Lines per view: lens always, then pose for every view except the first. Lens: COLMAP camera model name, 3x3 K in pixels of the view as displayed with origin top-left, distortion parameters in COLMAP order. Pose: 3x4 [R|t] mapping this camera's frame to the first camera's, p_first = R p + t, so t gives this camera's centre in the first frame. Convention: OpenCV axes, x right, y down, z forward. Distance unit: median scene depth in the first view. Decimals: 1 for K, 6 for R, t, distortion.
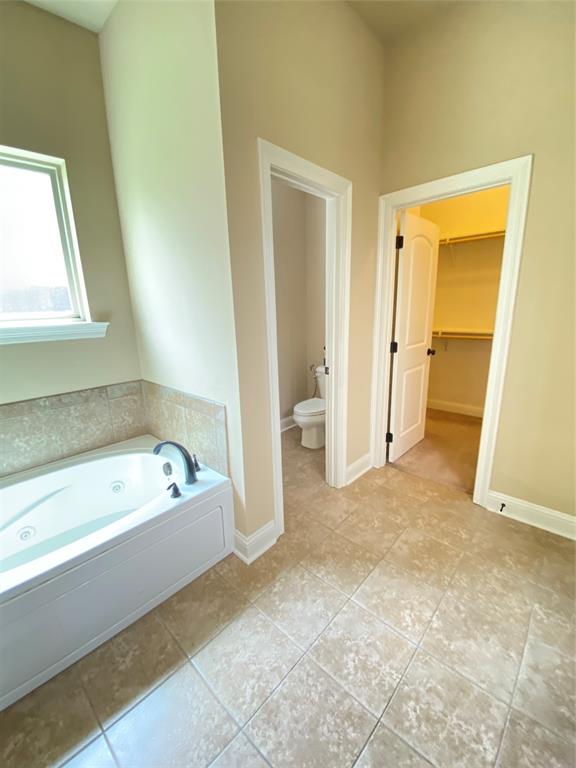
lens RADIAL K [[315.9, 0, 293.7], [0, 315.9, 375.2], [0, 0, 1]] dist [0.000991, -0.011859]
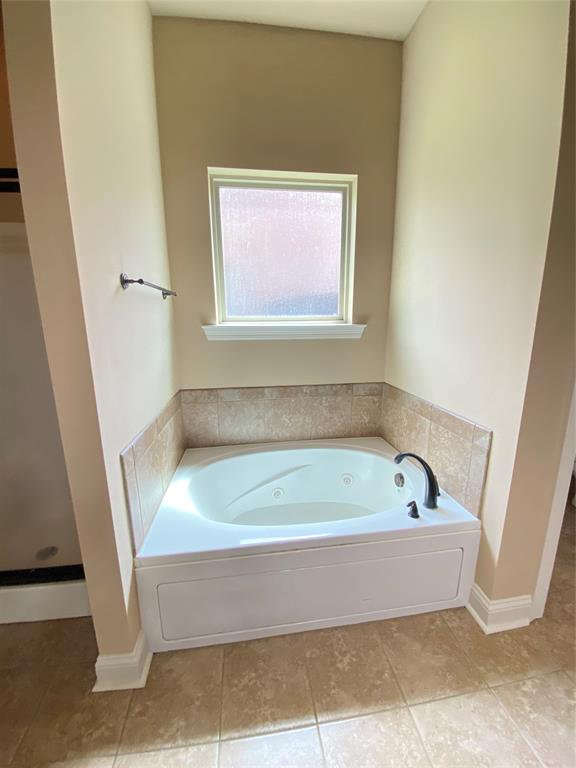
lens RADIAL K [[315.9, 0, 294.1], [0, 315.9, 375.9], [0, 0, 1]] dist [0.000991, -0.011859]
pose [[0.776929, 0.138576, -0.614148, -0.123787], [-0.150269, 0.988099, 0.032855, 0.003763], [0.611392, 0.066761, 0.788507, 0.036469]]
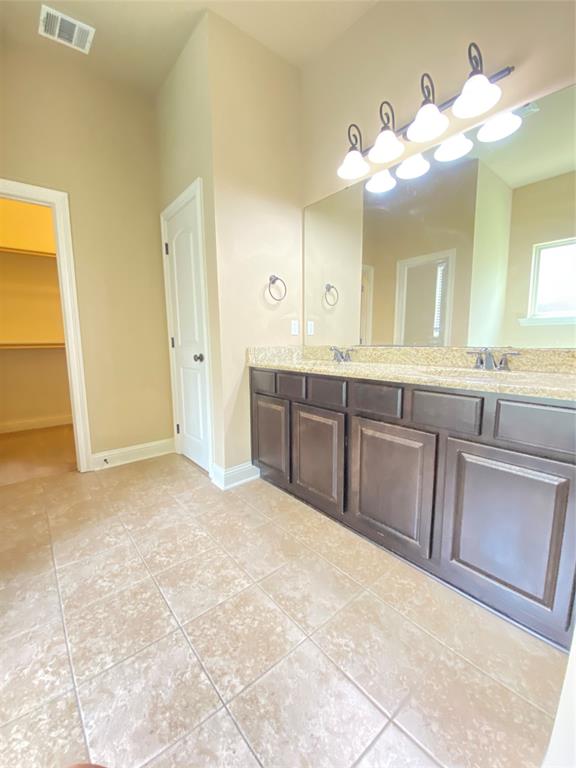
lens RADIAL K [[315.9, 0, 288.0], [0, 315.9, 381.2], [0, 0, 1]] dist [0.000991, -0.011859]
pose [[0.128375, -0.104272, 0.986229, -0.524997], [0.231773, 0.970072, 0.072394, 0.211735], [-0.964262, 0.219288, 0.148700, 0.042398]]
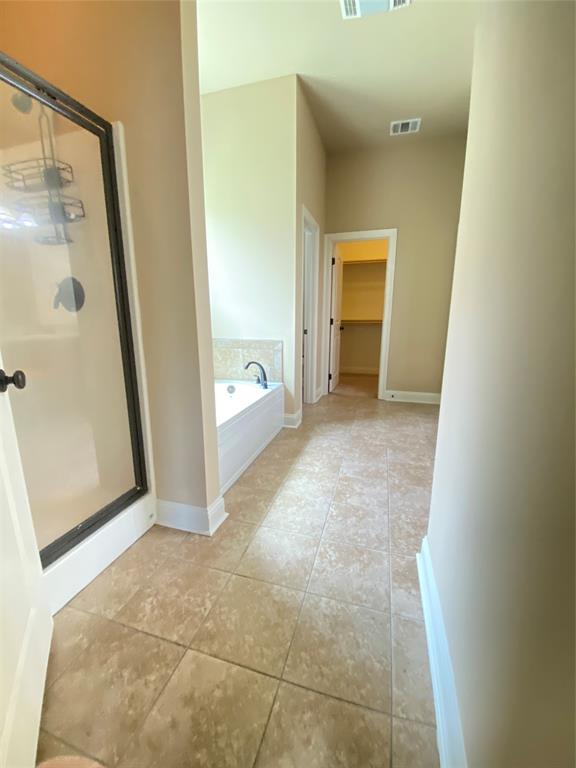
lens RADIAL K [[315.9, 0, 282.9], [0, 315.9, 385.0], [0, 0, 1]] dist [0.000991, -0.011859]
pose [[0.902114, -0.068624, 0.426005, -0.954992], [0.077305, 0.997003, -0.003098, 0.339838], [-0.424516, 0.035727, 0.904715, -0.617618]]
